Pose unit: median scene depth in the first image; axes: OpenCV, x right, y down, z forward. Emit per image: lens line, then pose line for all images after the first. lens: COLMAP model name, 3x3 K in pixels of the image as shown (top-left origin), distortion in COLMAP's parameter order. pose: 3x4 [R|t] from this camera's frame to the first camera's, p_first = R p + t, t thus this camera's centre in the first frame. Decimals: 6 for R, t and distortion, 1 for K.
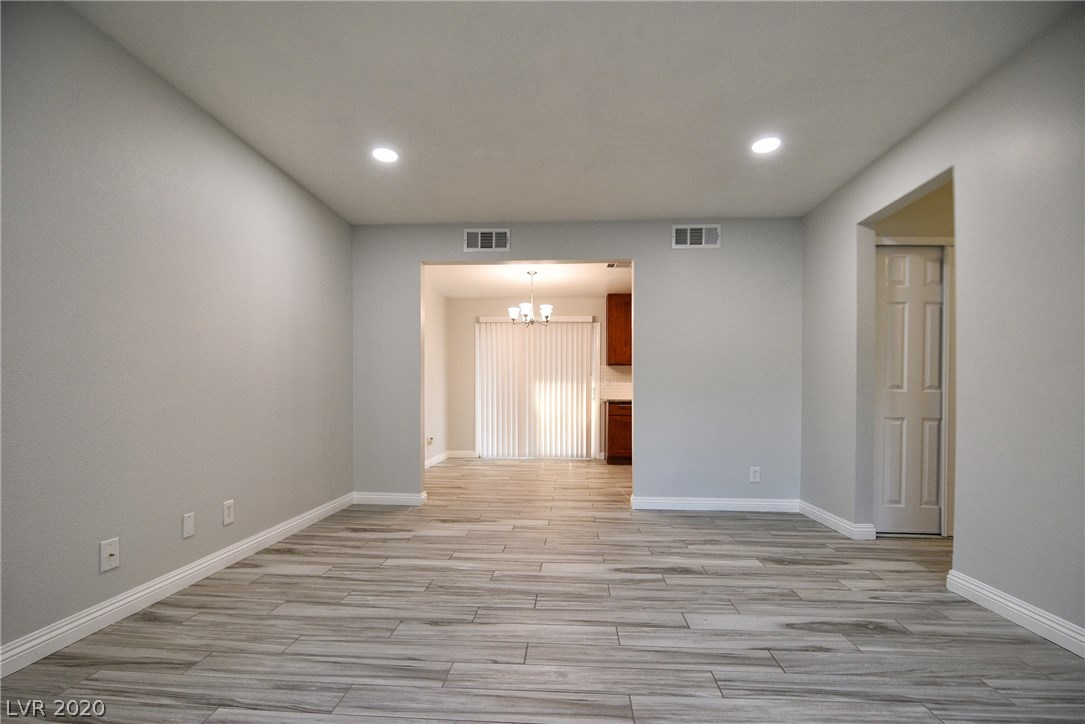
lens RADIAL K [[477.6, 0, 543.7], [0, 477.6, 402.3], [0, 0, 1]] dist [-0.001185, -0.008523]
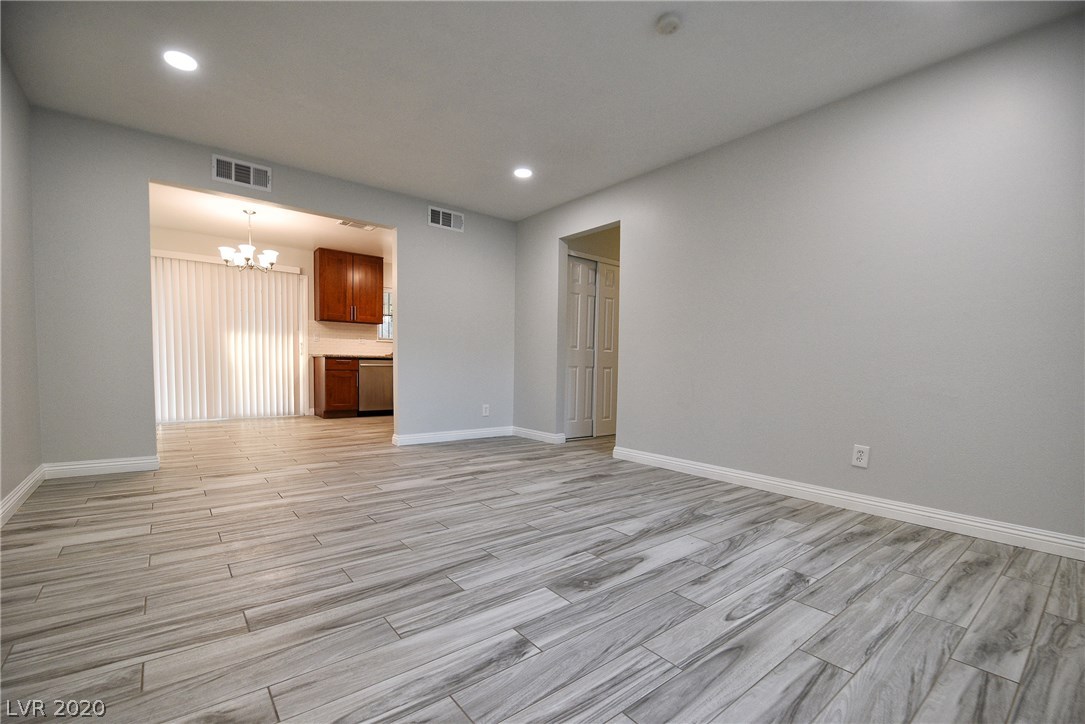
lens RADIAL K [[470.7, 0, 545.8], [0, 470.7, 393.0], [0, 0, 1]] dist [-0.001265, -0.007986]
pose [[0.738083, -0.030592, 0.674016, -0.406999], [-0.007341, 0.998548, 0.053361, 0.040205], [-0.674670, -0.044333, 0.736787, -0.105466]]
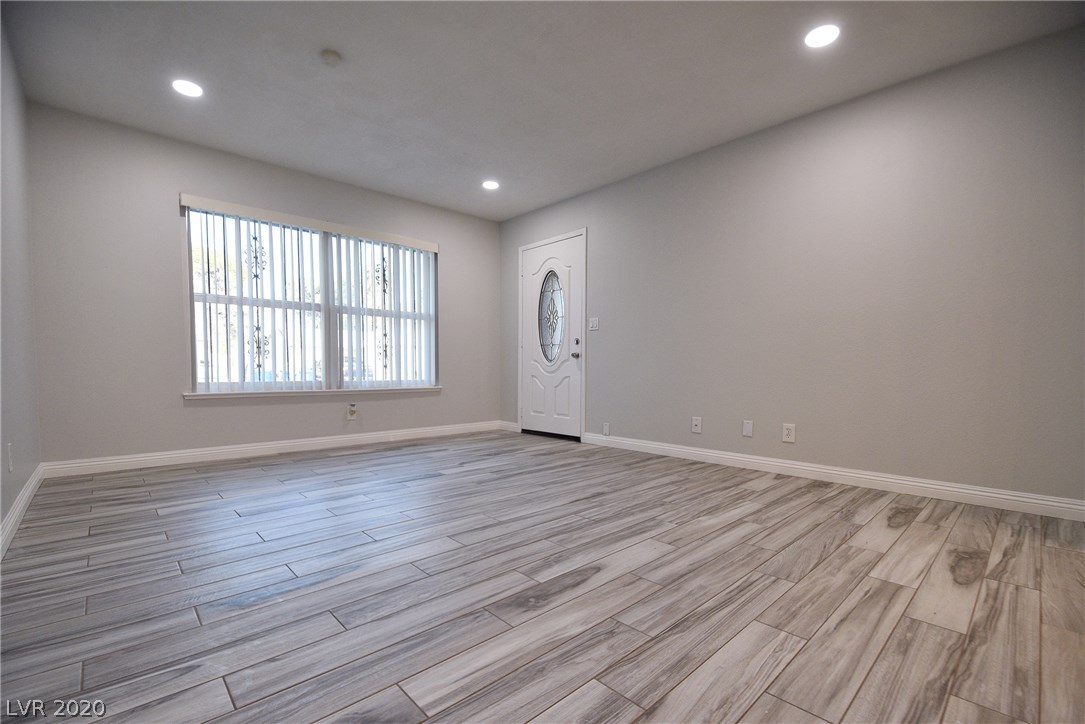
lens RADIAL K [[470.7, 0, 545.8], [0, 470.7, 393.0], [0, 0, 1]] dist [-0.001265, -0.007986]
pose [[-0.683808, 0.031262, -0.728992, 0.572484], [-0.018032, 0.998053, 0.059714, 0.053597], [0.729439, 0.053978, -0.681913, 1.165528]]
